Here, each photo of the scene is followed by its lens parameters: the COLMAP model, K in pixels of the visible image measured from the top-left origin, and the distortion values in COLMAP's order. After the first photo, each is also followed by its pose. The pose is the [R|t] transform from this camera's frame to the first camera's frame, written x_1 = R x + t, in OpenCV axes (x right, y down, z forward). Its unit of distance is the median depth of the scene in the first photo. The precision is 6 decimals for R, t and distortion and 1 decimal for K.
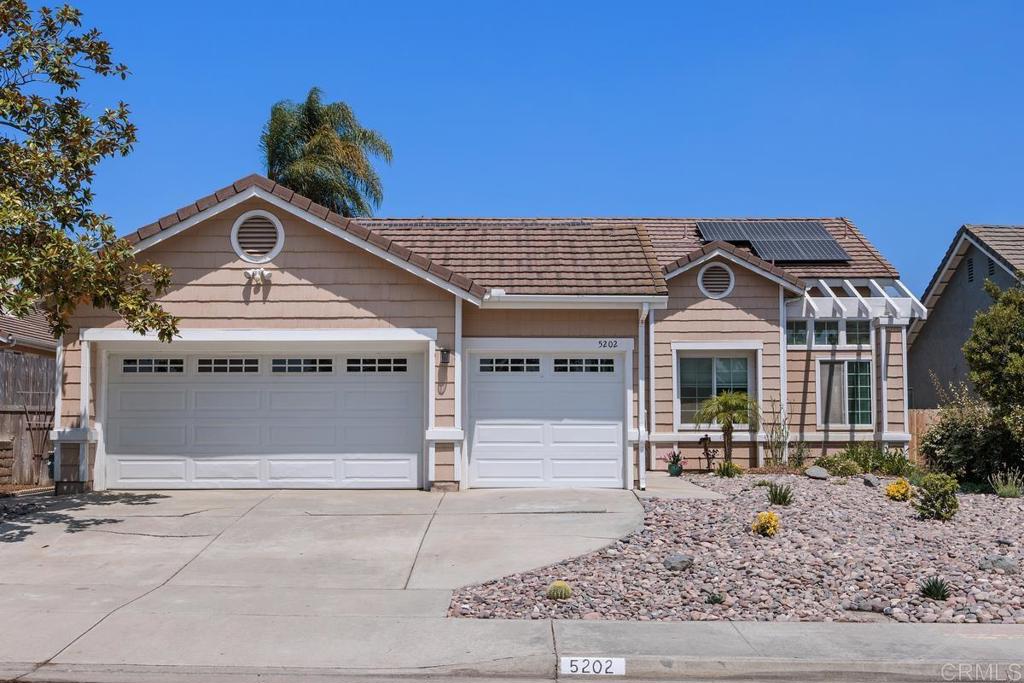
lens RADIAL K [[798.9, 0, 512.0], [0, 798.9, 341.5], [0, 0, 1]] dist [-0.002604, -0.005230]
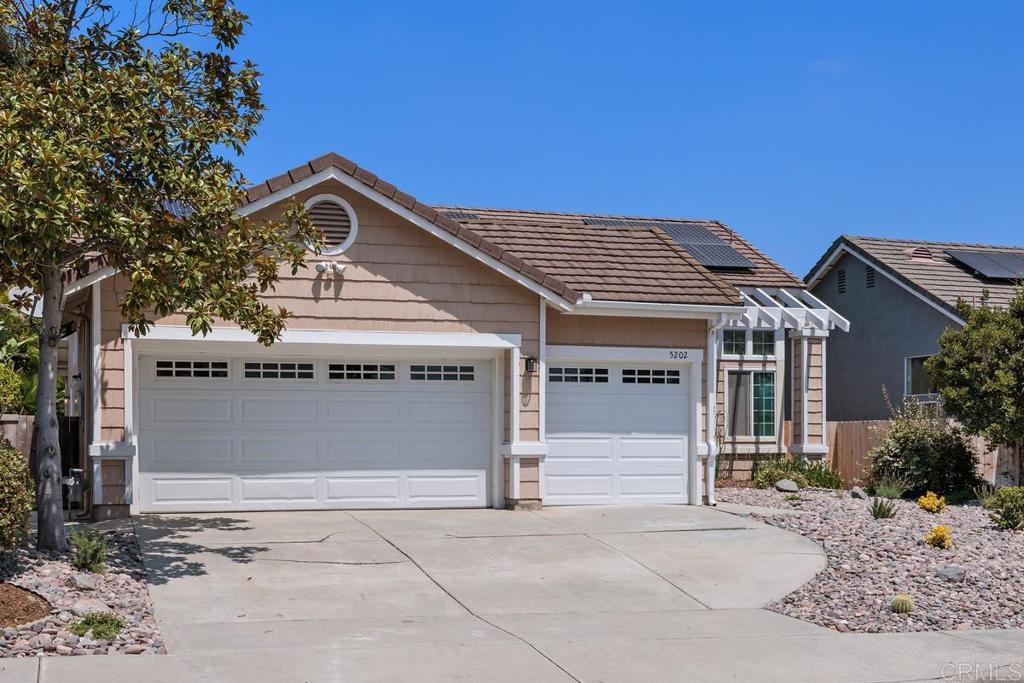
lens RADIAL K [[883.4, 0, 512.0], [0, 883.4, 387.3], [0, 0, 1]] dist [0.002909, -0.003073]
pose [[0.979720, 0.013789, 0.199895, -0.294270], [-0.023784, 0.998579, 0.047687, -0.003800], [-0.198953, -0.051474, 0.978656, 0.001321]]
